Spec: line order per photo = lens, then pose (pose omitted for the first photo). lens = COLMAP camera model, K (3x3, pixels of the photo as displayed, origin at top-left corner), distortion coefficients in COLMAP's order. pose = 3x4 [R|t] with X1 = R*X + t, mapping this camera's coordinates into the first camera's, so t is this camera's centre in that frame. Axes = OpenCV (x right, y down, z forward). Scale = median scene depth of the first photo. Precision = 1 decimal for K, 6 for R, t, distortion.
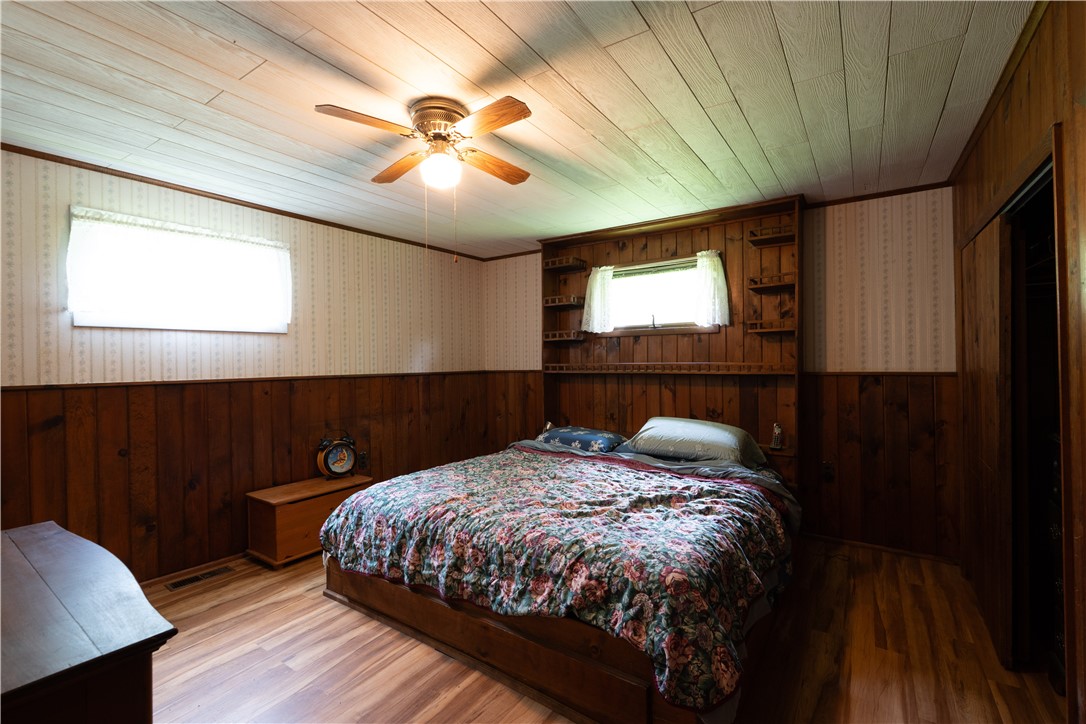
lens RADIAL K [[477.5, 0, 548.7], [0, 477.5, 361.3], [0, 0, 1]] dist [-0.006804, 0.001393]
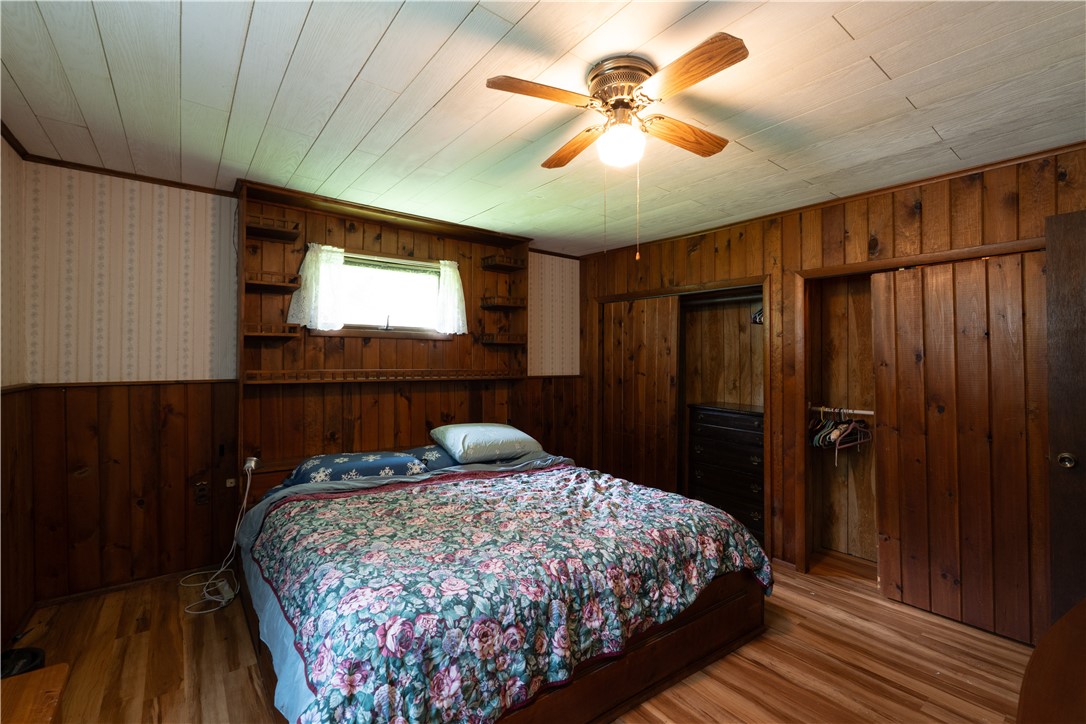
lens RADIAL K [[477.5, 0, 542.1], [0, 477.5, 366.0], [0, 0, 1]] dist [-0.006804, 0.001393]
pose [[0.322159, 0.005133, 0.946672, -0.580300], [-0.007156, 0.999970, -0.002987, -0.001931], [-0.946658, -0.005812, 0.322186, 0.471920]]
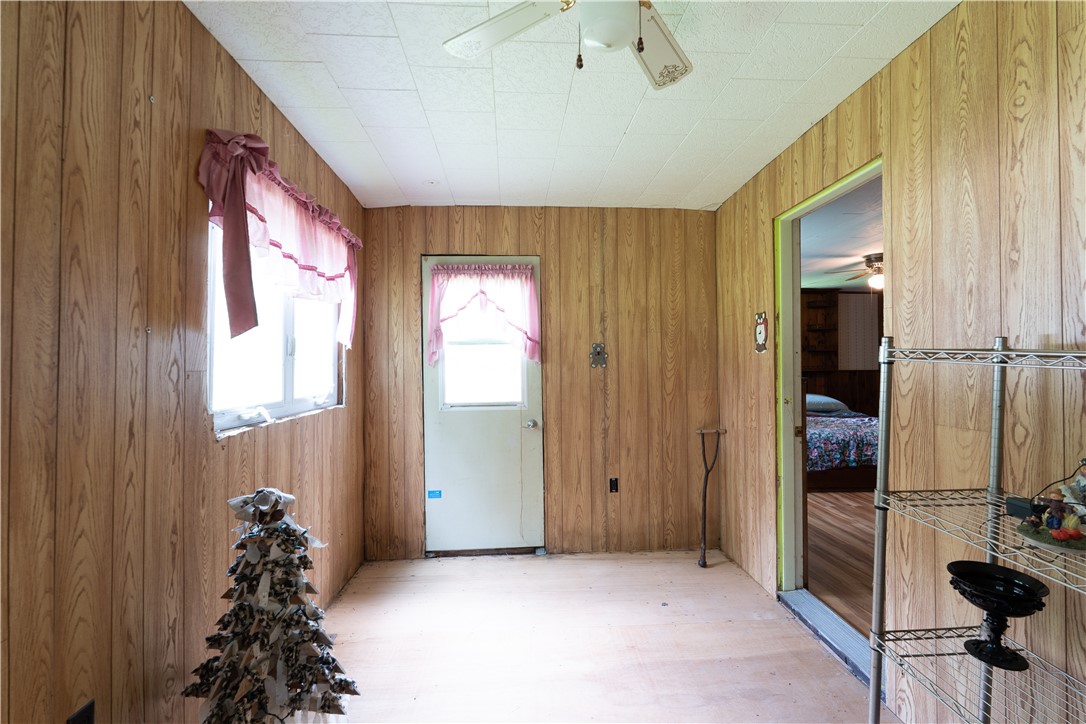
lens RADIAL K [[477.5, 0, 539.4], [0, 477.5, 358.5], [0, 0, 1]] dist [-0.006804, 0.001393]
pose [[0.791261, 0.019802, 0.611158, -1.612219], [-0.012043, 0.999786, -0.016803, 0.019760], [-0.611360, 0.005936, 0.791330, 0.099341]]
